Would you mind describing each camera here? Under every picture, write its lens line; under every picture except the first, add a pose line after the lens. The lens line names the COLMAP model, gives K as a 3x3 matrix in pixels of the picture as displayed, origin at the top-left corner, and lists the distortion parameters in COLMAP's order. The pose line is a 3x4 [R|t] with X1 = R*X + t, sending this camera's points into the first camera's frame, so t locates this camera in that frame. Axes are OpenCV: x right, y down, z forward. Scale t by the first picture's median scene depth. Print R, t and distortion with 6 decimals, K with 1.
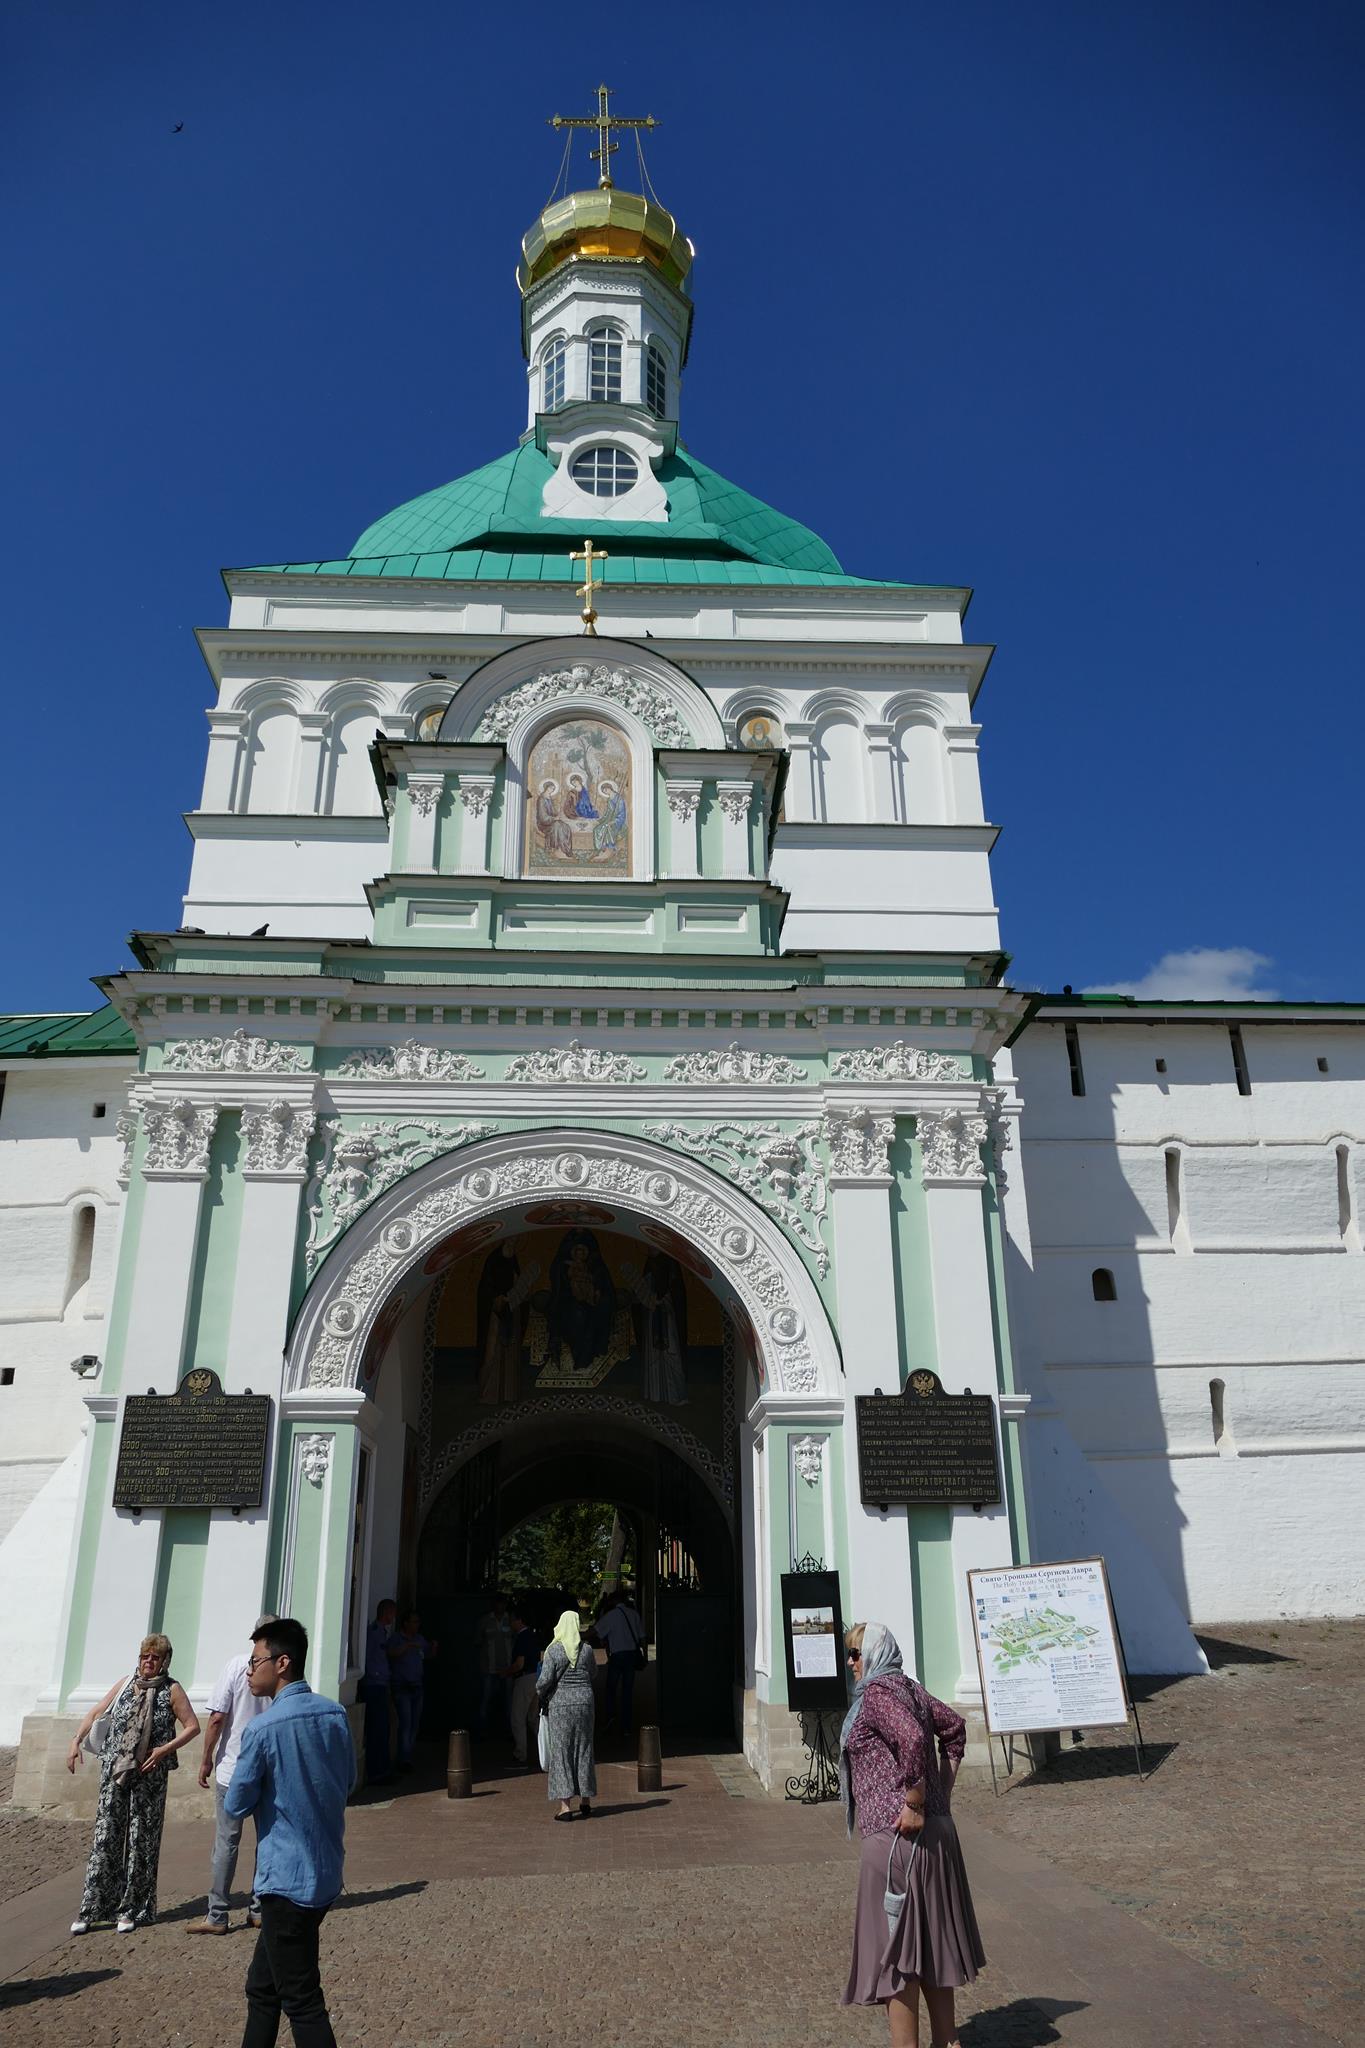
lens RADIAL K [[1473.5, 0, 670.1], [0, 1473.5, 1030.6], [0, 0, 1]] dist [-0.017391, 0.005891]
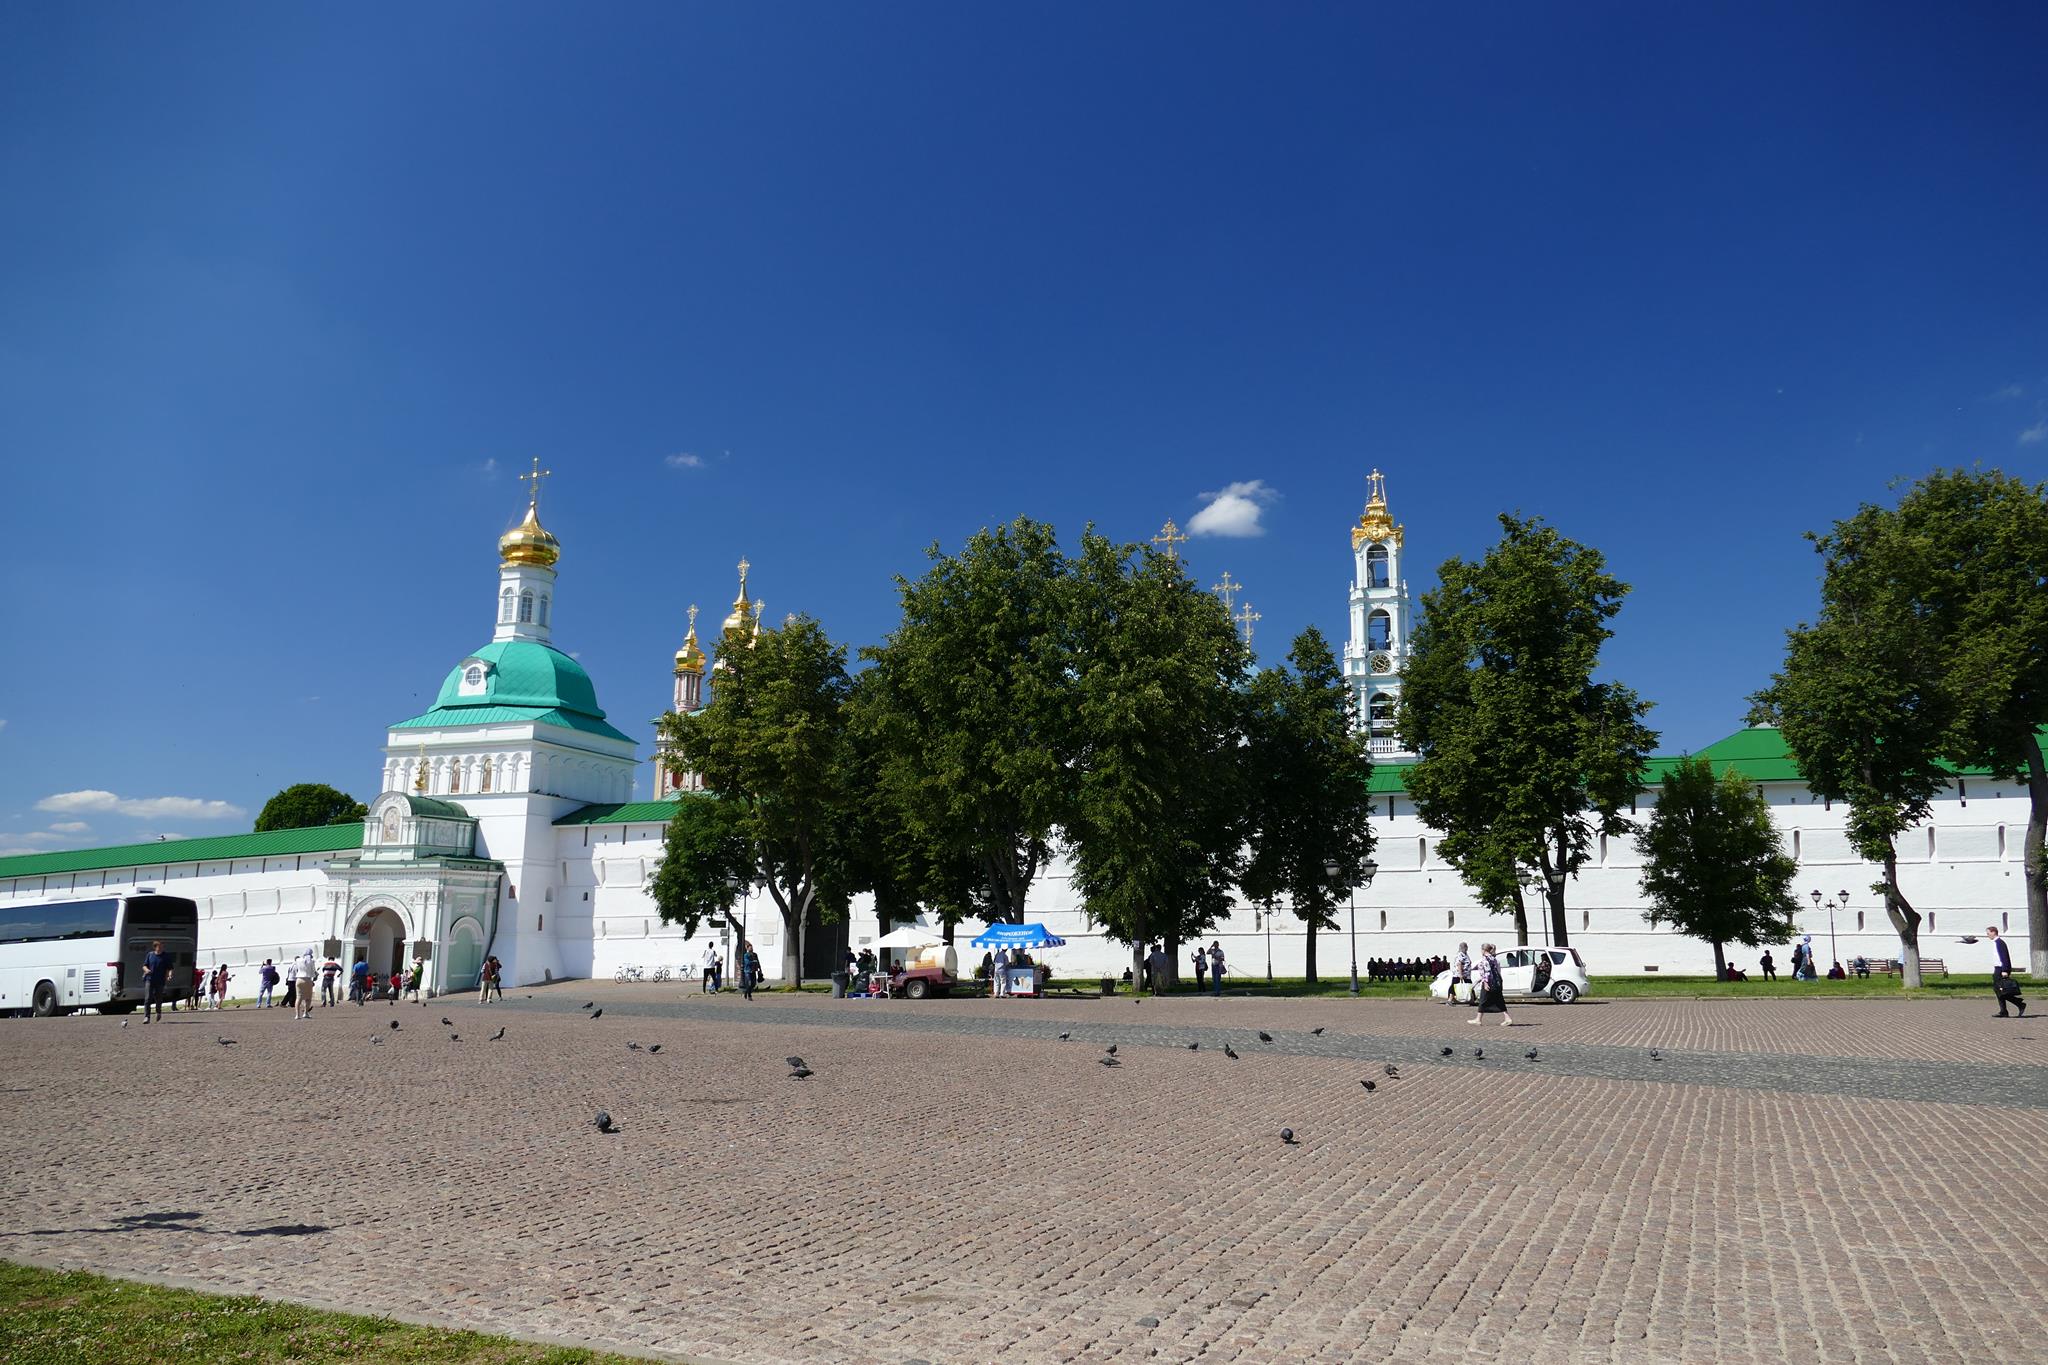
lens RADIAL K [[1473.5, 0, 1024.0], [0, 1473.5, 682.5], [0, 0, 1]] dist [-0.017391, 0.005891]
pose [[0.899946, -0.040076, -0.434156, 3.542830], [0.135799, 0.972000, 0.191770, -1.125463], [0.414314, -0.231540, 0.880189, -2.120876]]
